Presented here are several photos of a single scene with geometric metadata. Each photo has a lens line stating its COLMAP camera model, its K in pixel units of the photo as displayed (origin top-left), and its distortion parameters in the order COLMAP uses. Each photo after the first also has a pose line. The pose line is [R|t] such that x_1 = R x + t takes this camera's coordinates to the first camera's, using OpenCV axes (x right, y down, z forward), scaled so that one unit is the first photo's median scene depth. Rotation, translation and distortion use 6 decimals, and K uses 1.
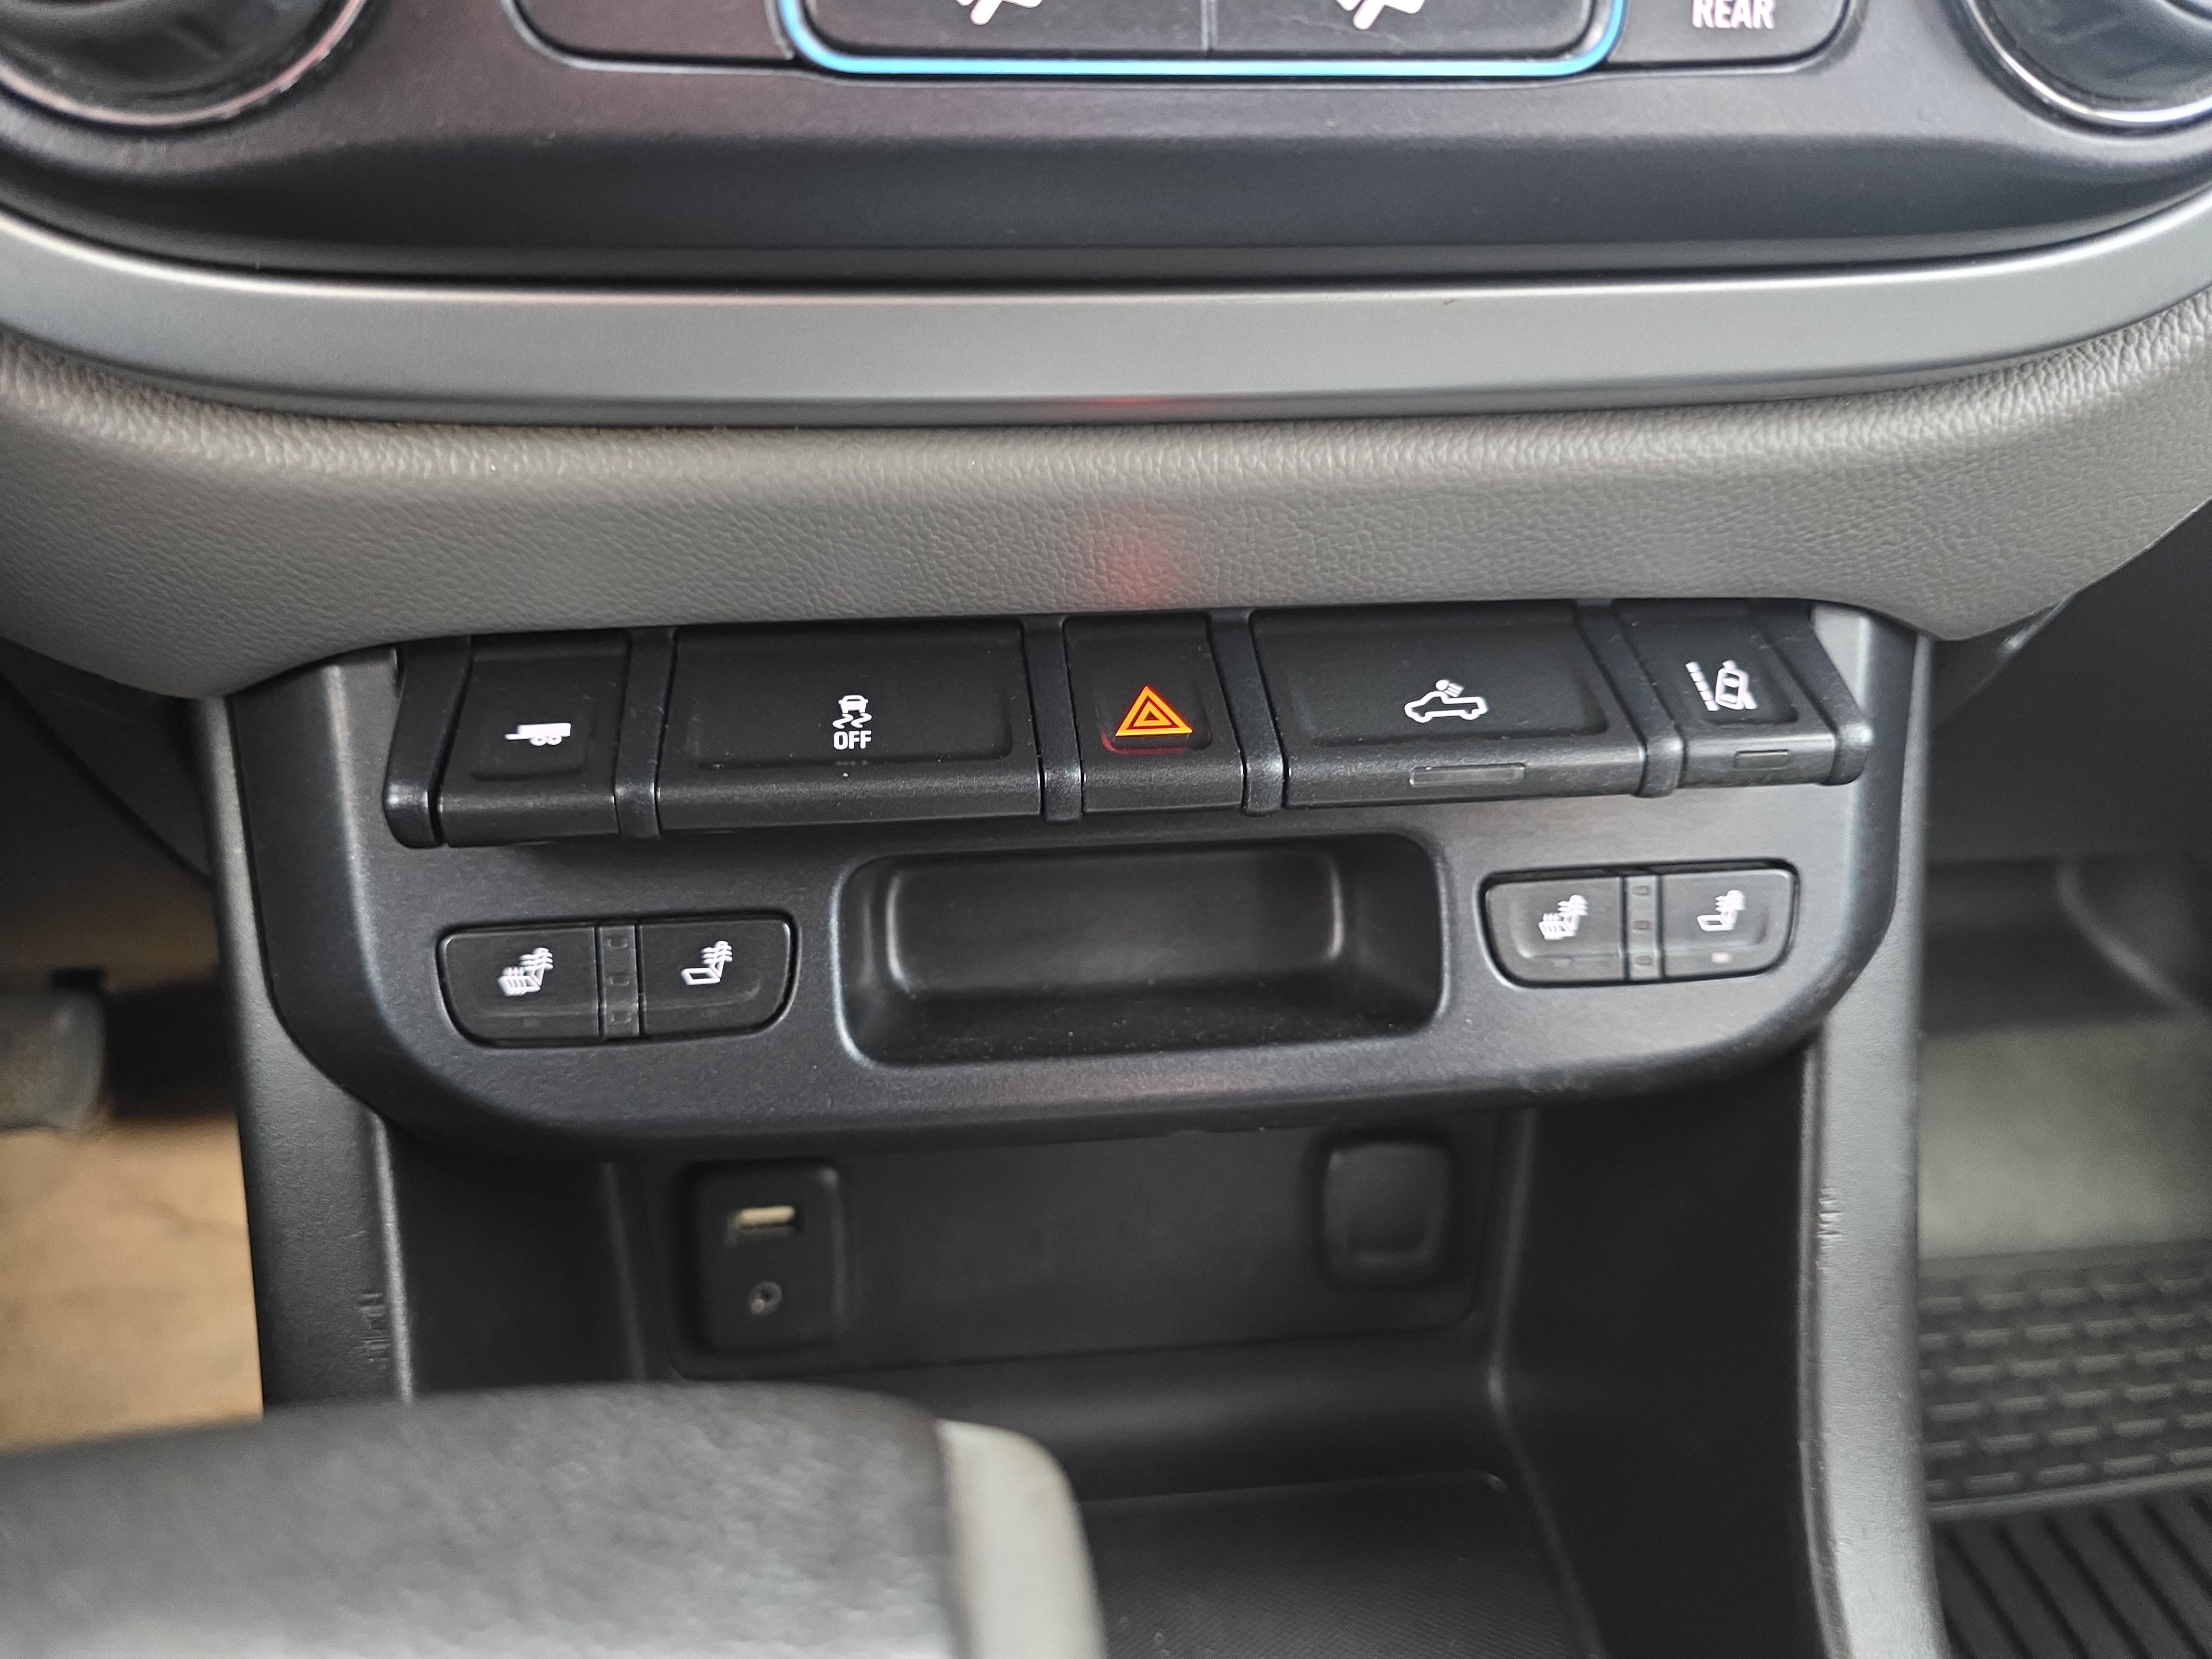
lens RADIAL K [[1545.9, 0, 1104.3], [0, 1545.9, 822.2], [0, 0, 1]] dist [0.011913, -0.030172]
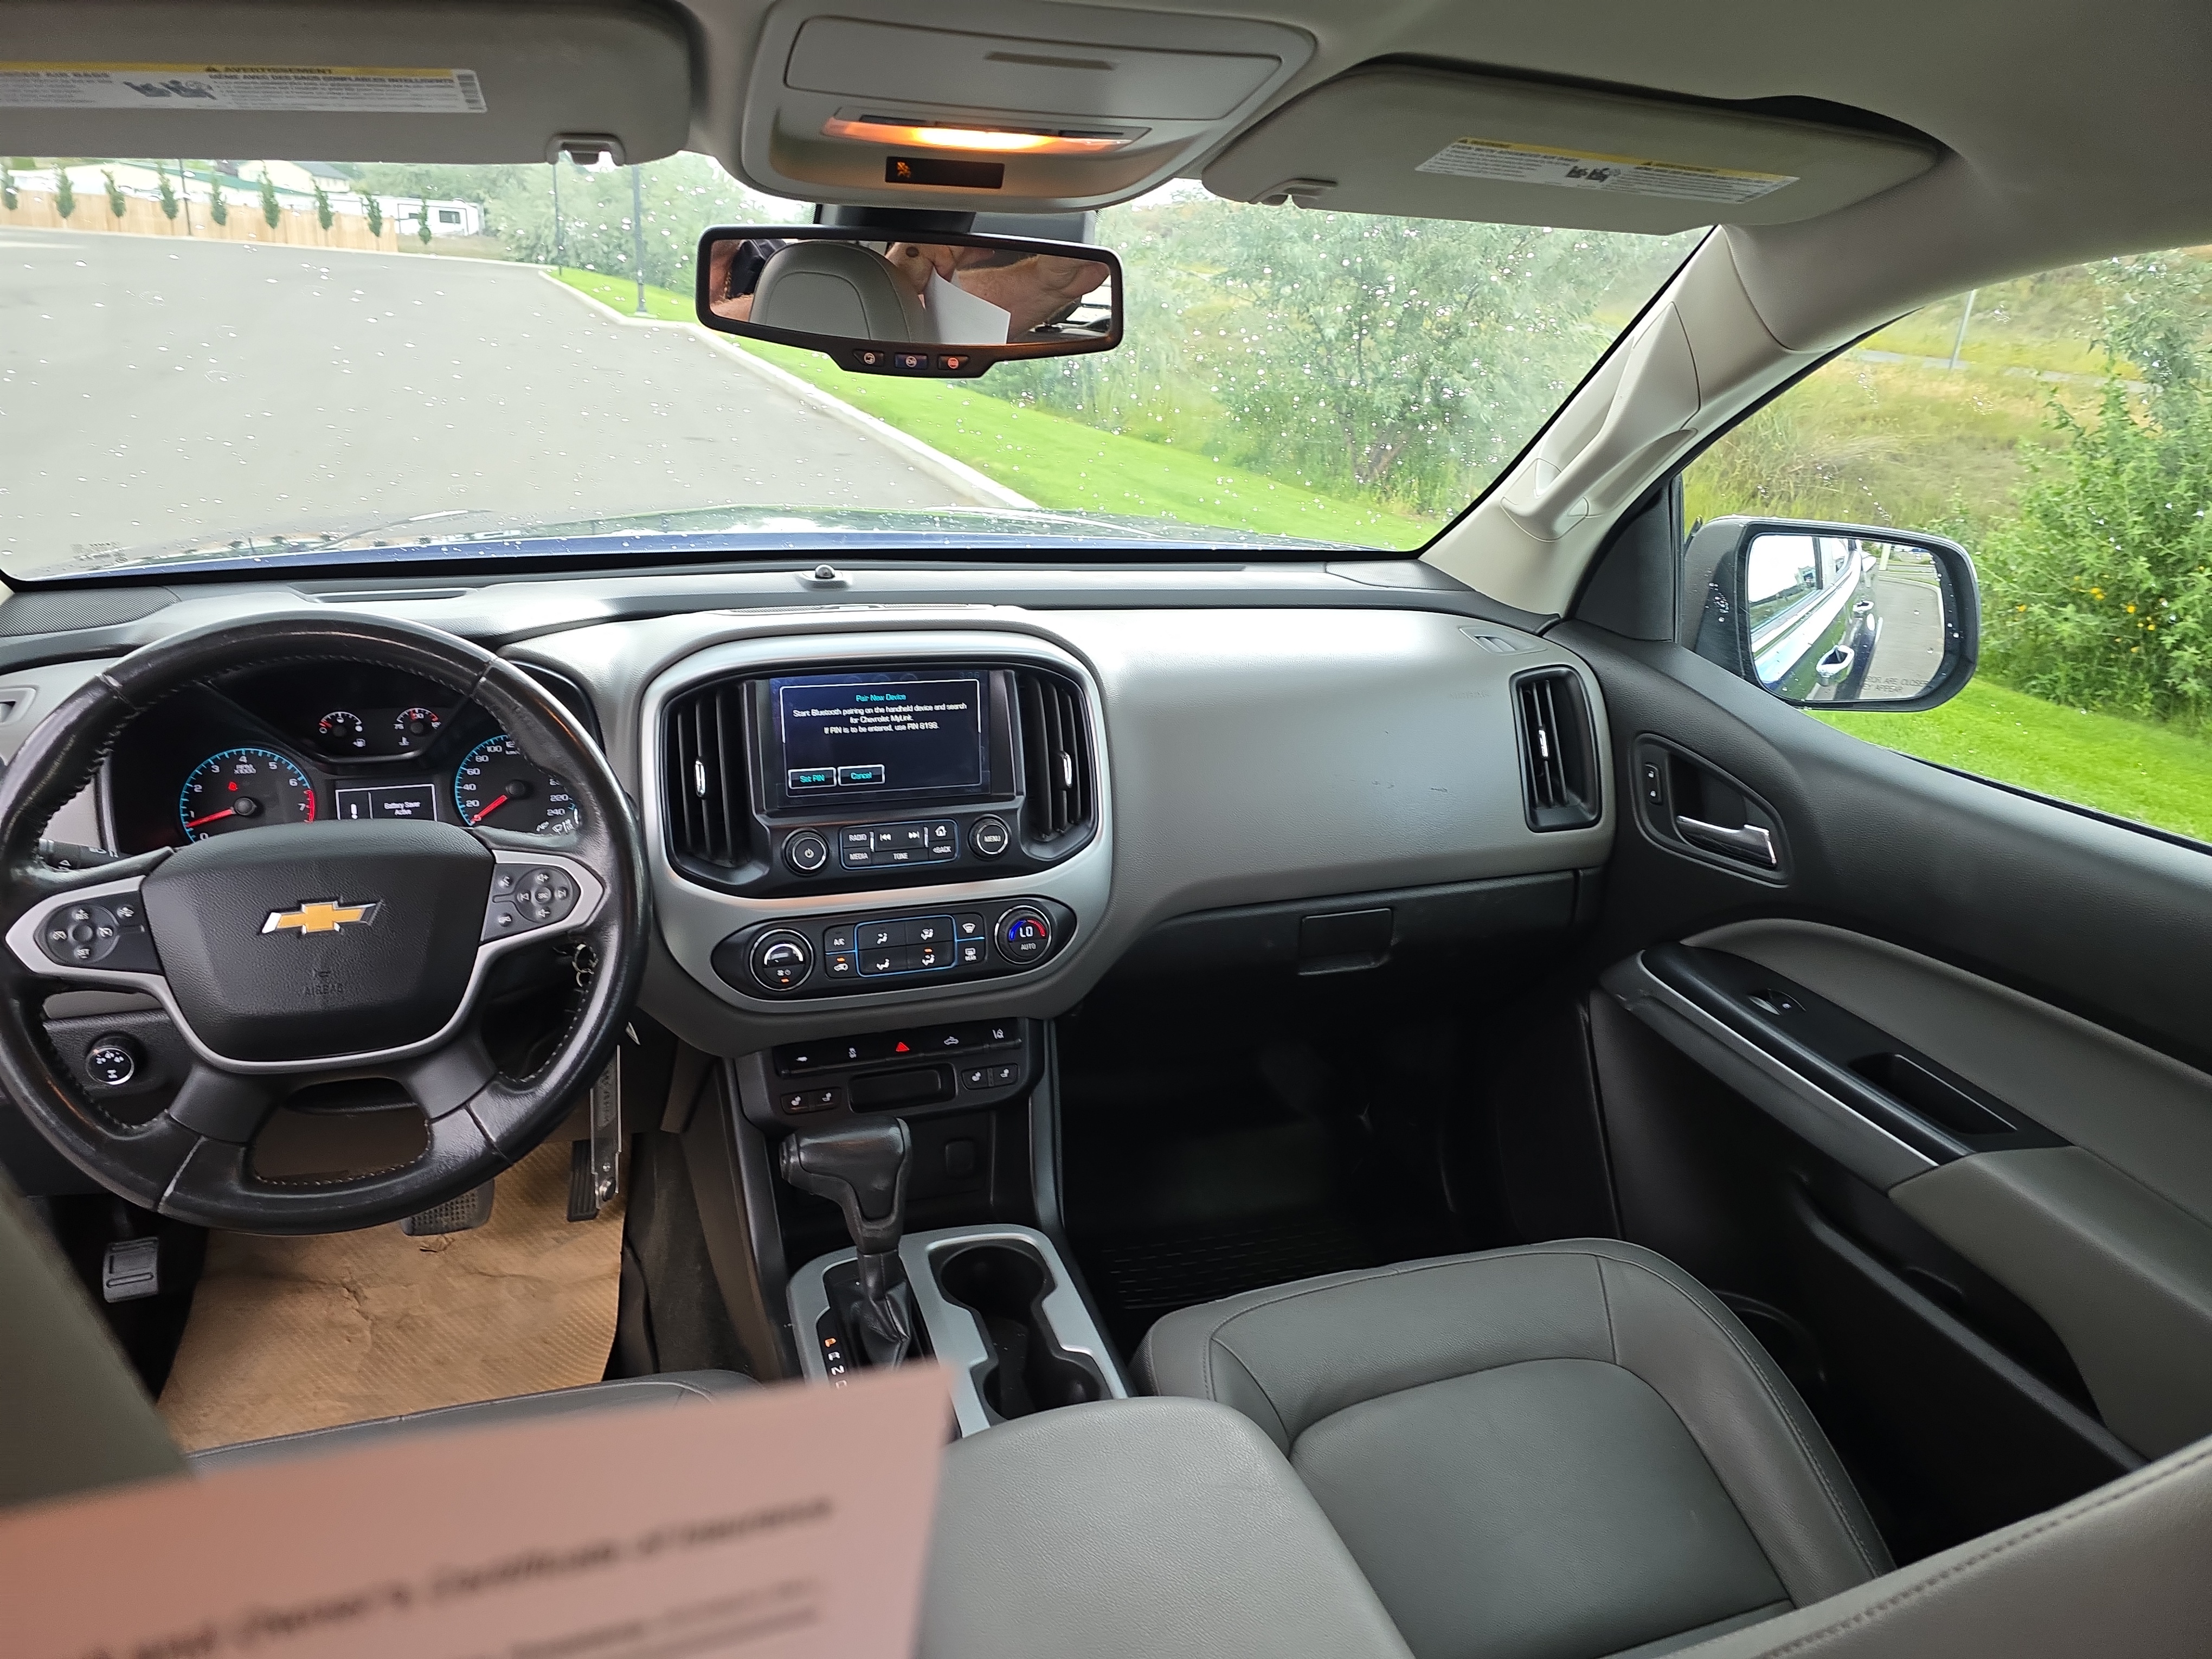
lens RADIAL K [[1495.7, 0, 1082.6], [0, 1495.7, 835.1], [0, 0, 1]] dist [0.077347, -0.071248]
pose [[0.979466, -0.049905, 0.195335, -0.368294], [0.083028, 0.982750, -0.165251, 0.137386], [-0.183719, 0.178077, 0.966714, -4.775953]]
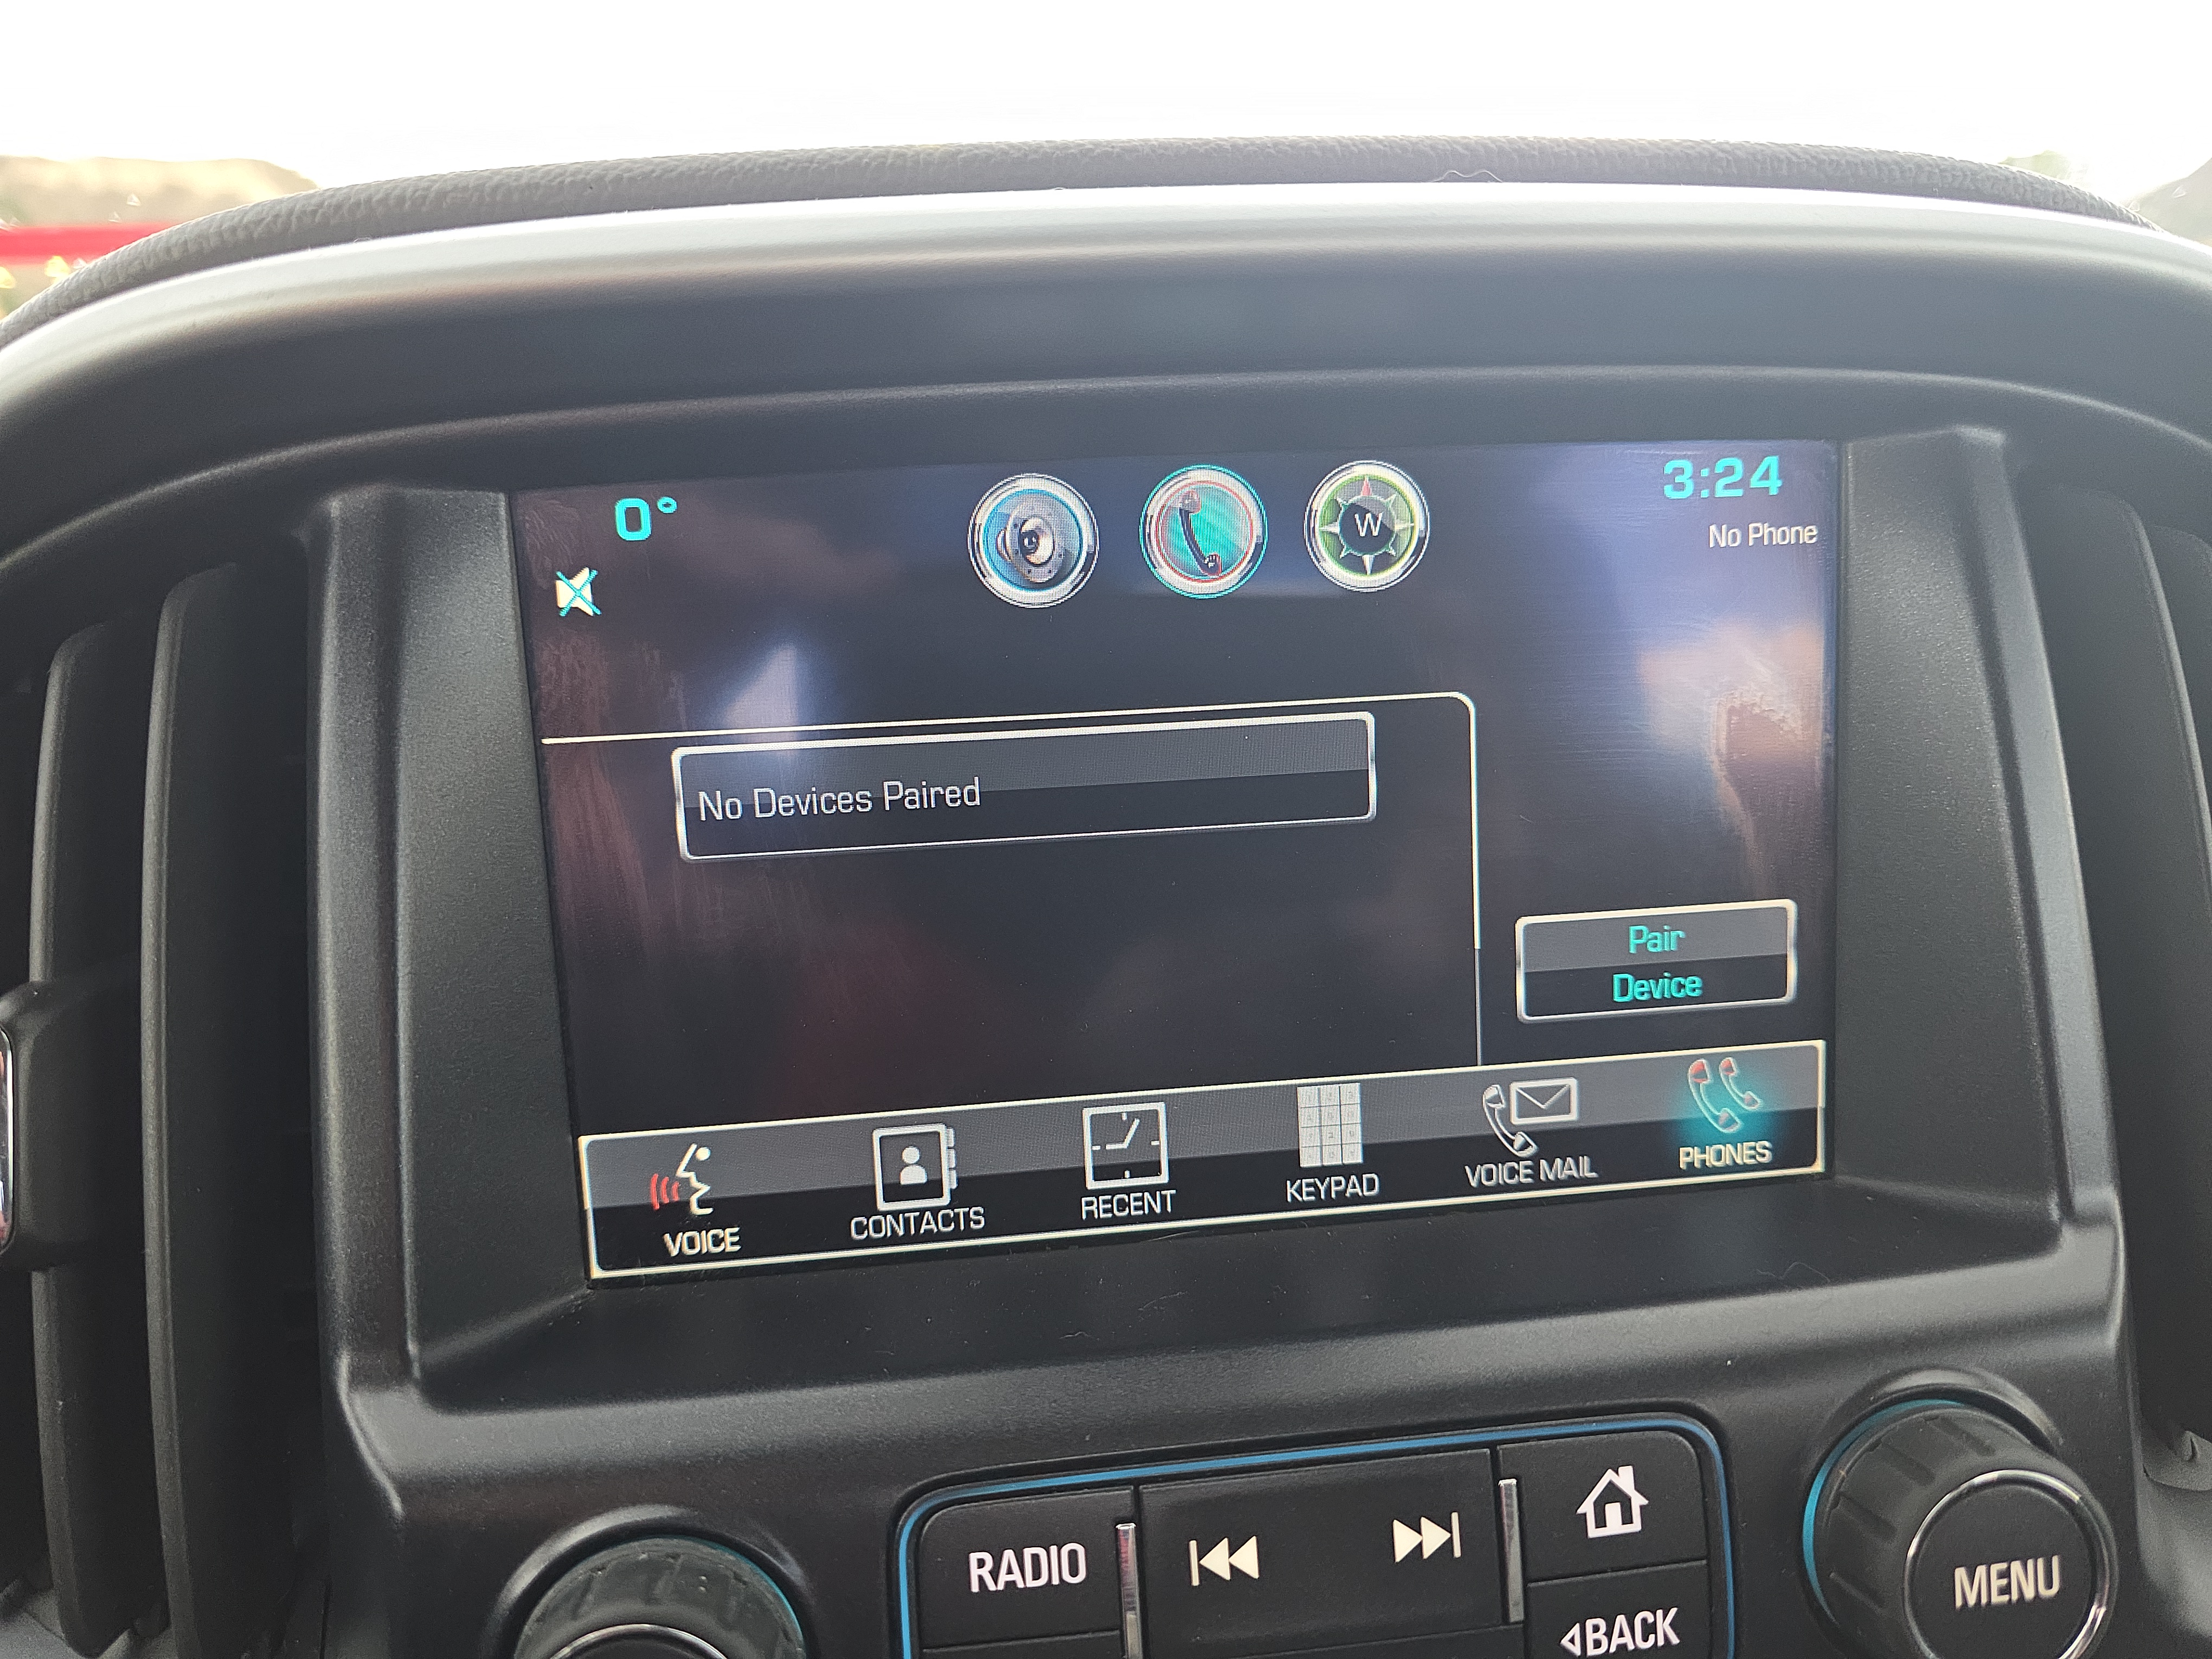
lens RADIAL K [[1531.8, 0, 1112.4], [0, 1531.8, 868.4], [0, 0, 1]] dist [0.000958, -0.031463]
pose [[0.998862, -0.046712, -0.009623, -0.045782], [0.042833, 0.967366, -0.249736, -0.948330], [0.020975, 0.249040, 0.968266, -0.278864]]
